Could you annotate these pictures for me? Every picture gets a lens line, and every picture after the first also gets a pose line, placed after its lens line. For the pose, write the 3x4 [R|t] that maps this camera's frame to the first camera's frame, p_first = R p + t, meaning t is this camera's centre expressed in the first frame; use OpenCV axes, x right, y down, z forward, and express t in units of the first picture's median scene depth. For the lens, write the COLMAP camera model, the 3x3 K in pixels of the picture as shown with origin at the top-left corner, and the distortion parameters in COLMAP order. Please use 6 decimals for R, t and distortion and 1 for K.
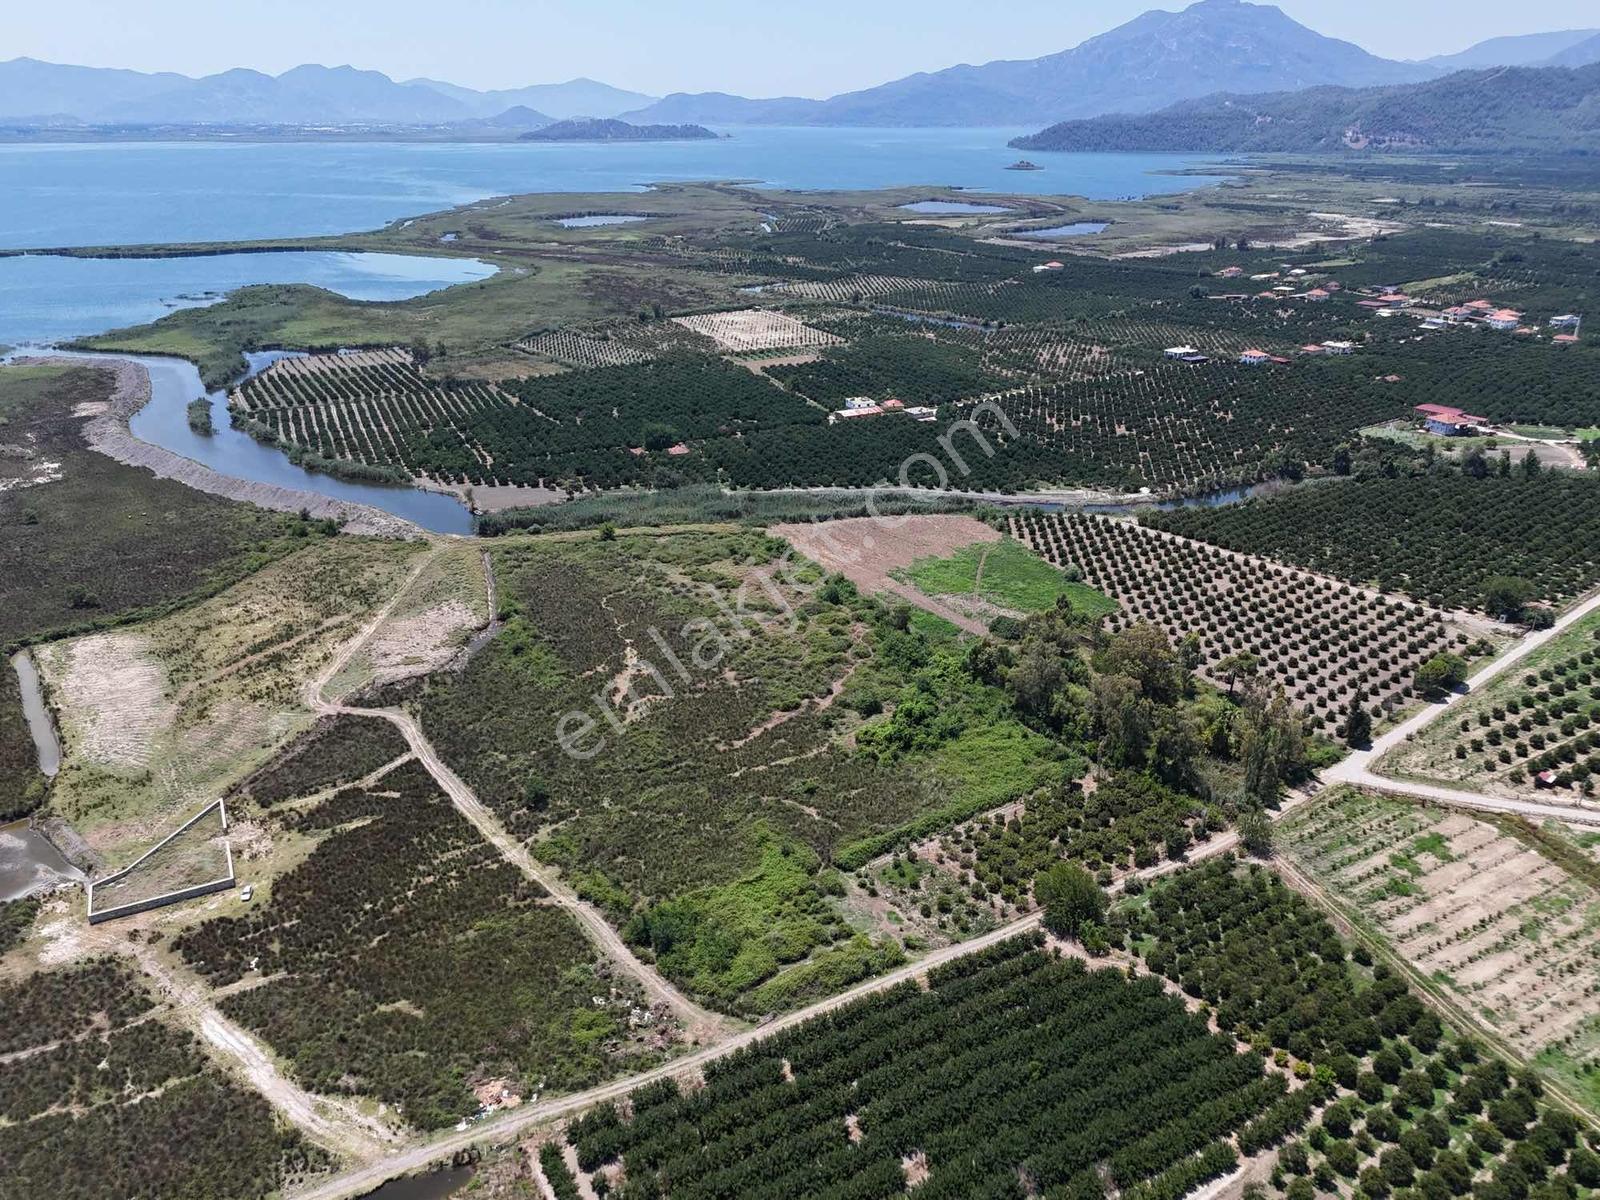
lens RADIAL K [[1181.8, 0, 796.9], [0, 1181.8, 595.5], [0, 0, 1]] dist [0.077323, -0.069377]
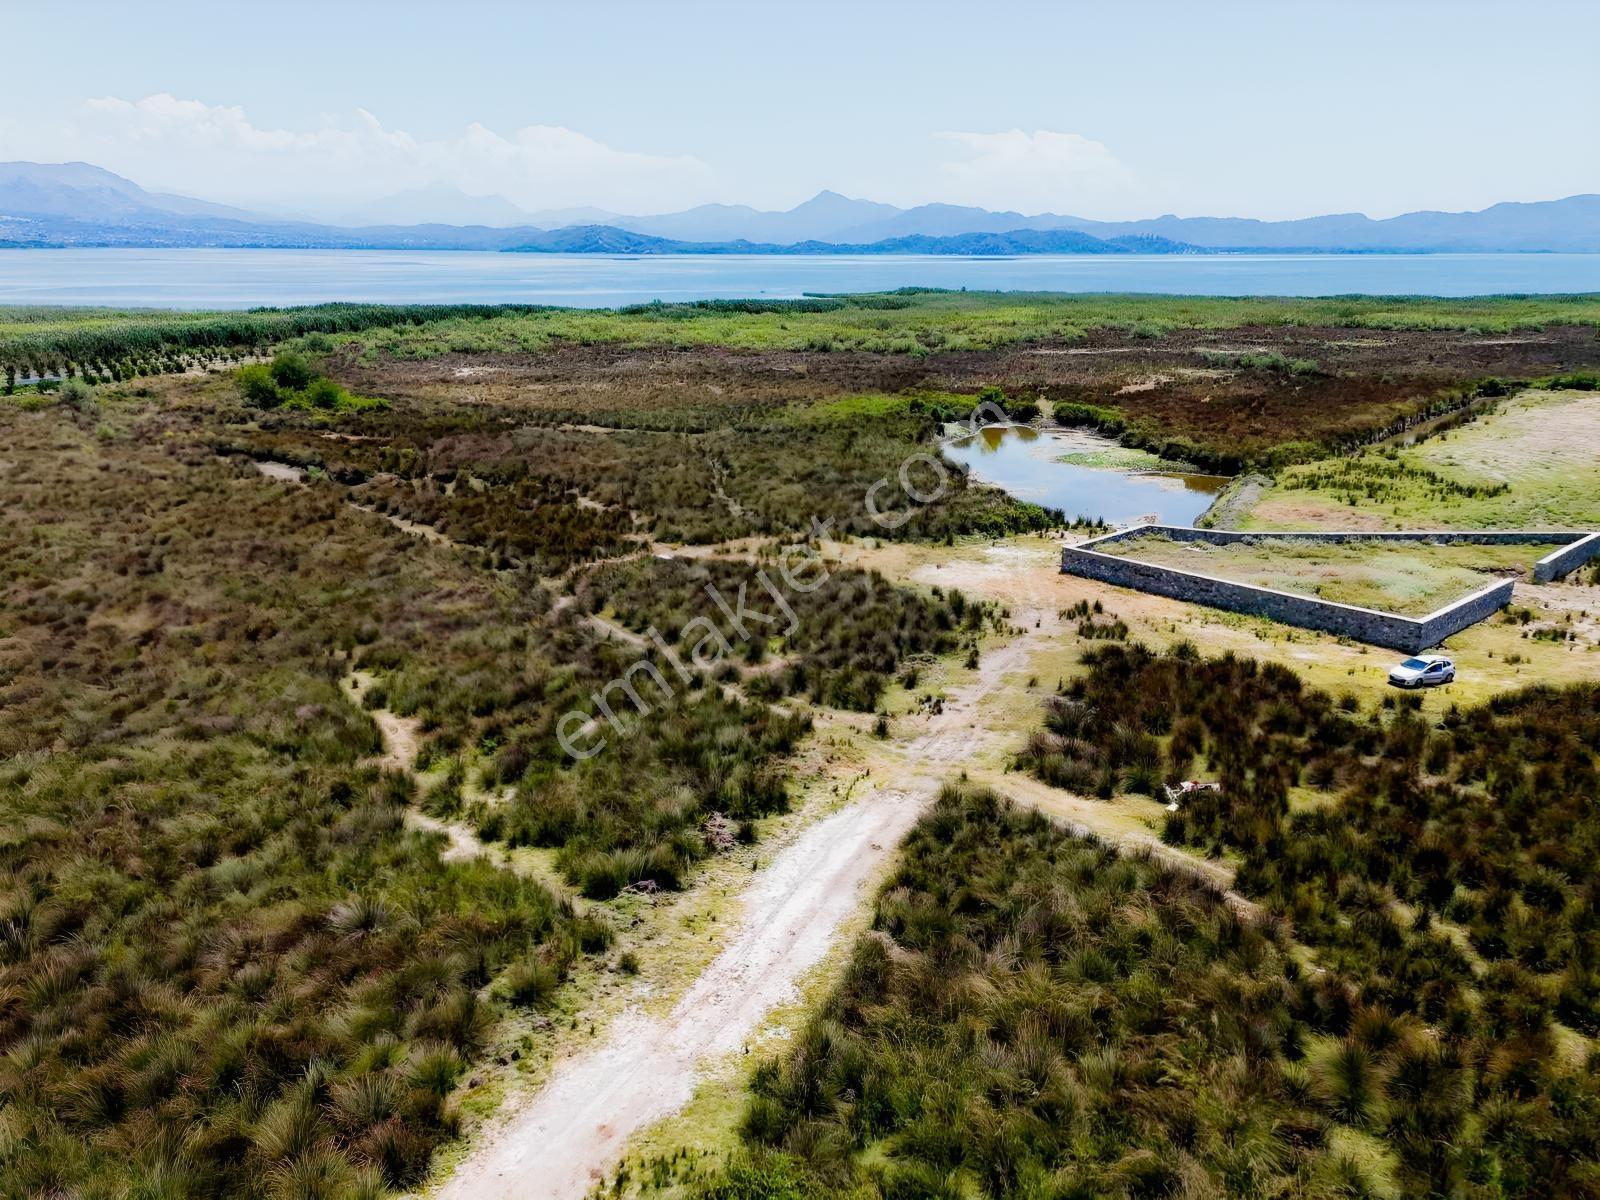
lens RADIAL K [[1181.8, 0, 796.9], [0, 1181.8, 595.5], [0, 0, 1]] dist [0.077323, -0.069377]
pose [[0.253581, 0.274347, -0.927594, -0.160950], [-0.372269, 0.912758, 0.168190, 0.159656], [0.892812, 0.302665, 0.333589, 0.515082]]
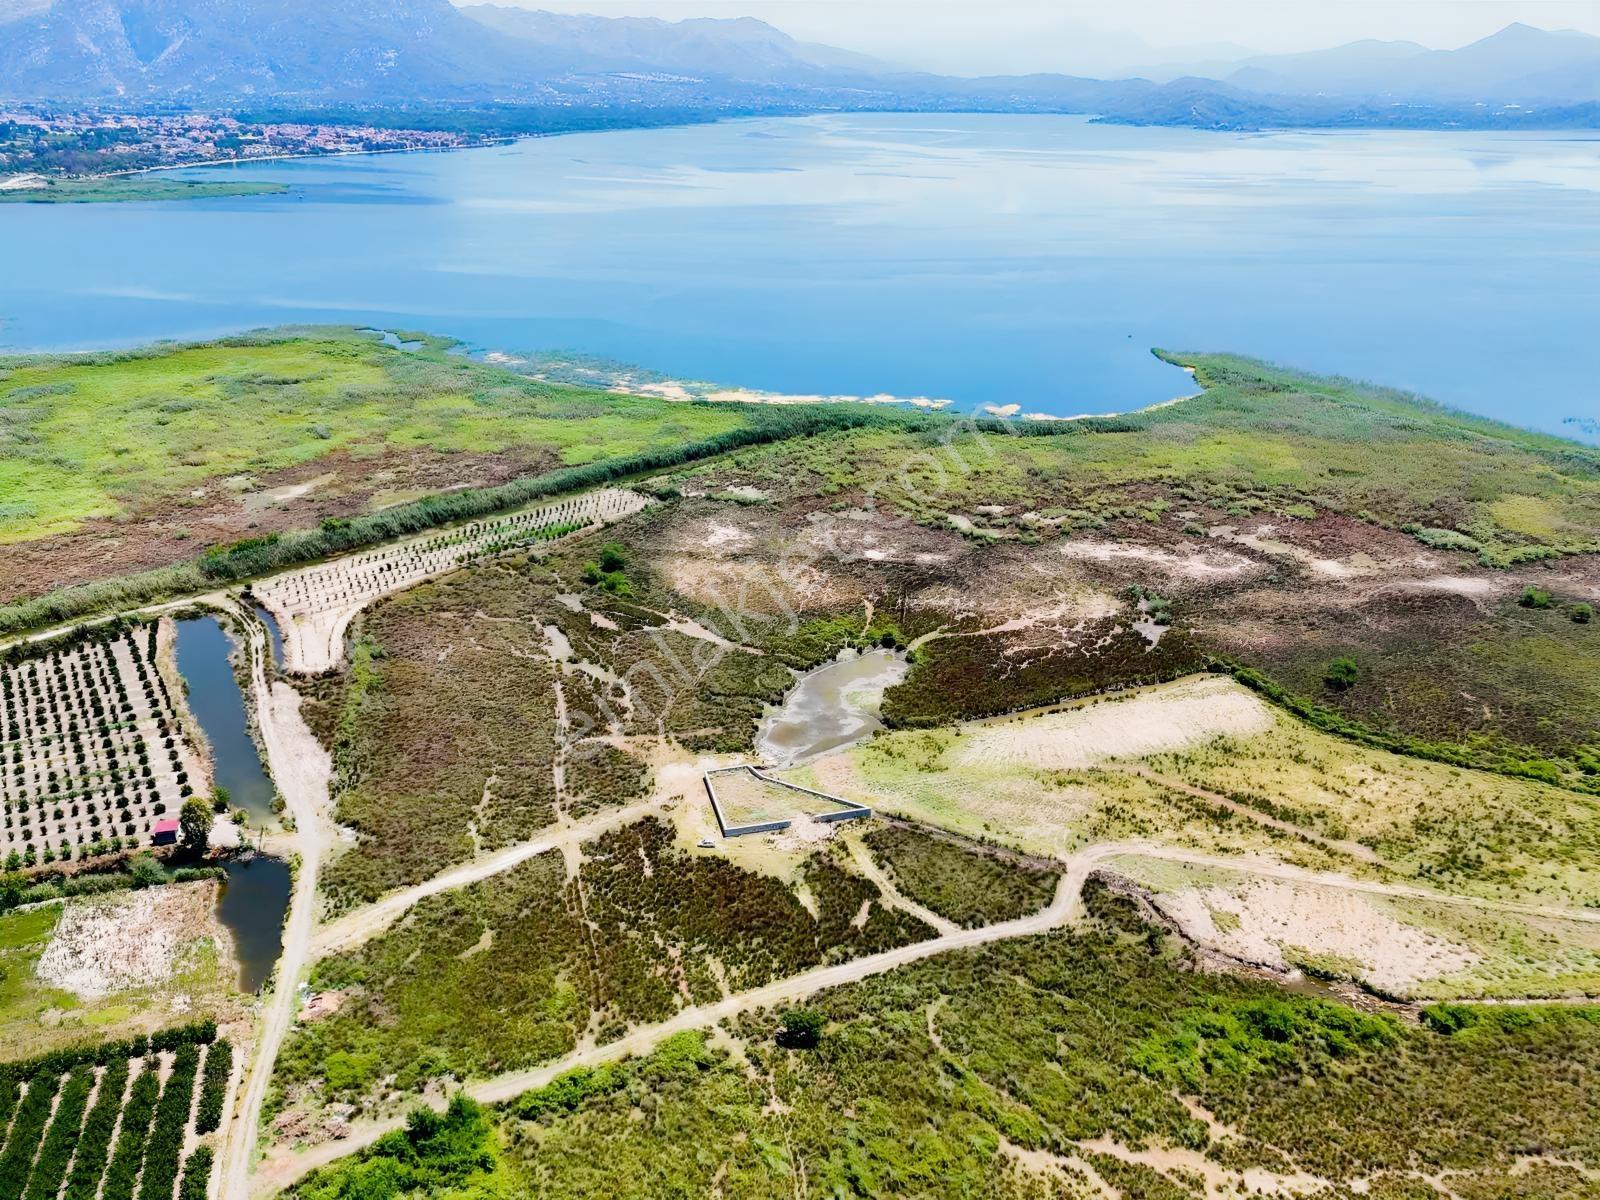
lens RADIAL K [[1181.8, 0, 796.9], [0, 1181.8, 595.5], [0, 0, 1]] dist [0.077323, -0.069377]
pose [[-0.221473, 0.386478, -0.895313, 0.269451], [-0.378781, 0.811928, 0.444182, -0.297997], [0.898596, 0.437502, -0.033429, 0.674889]]
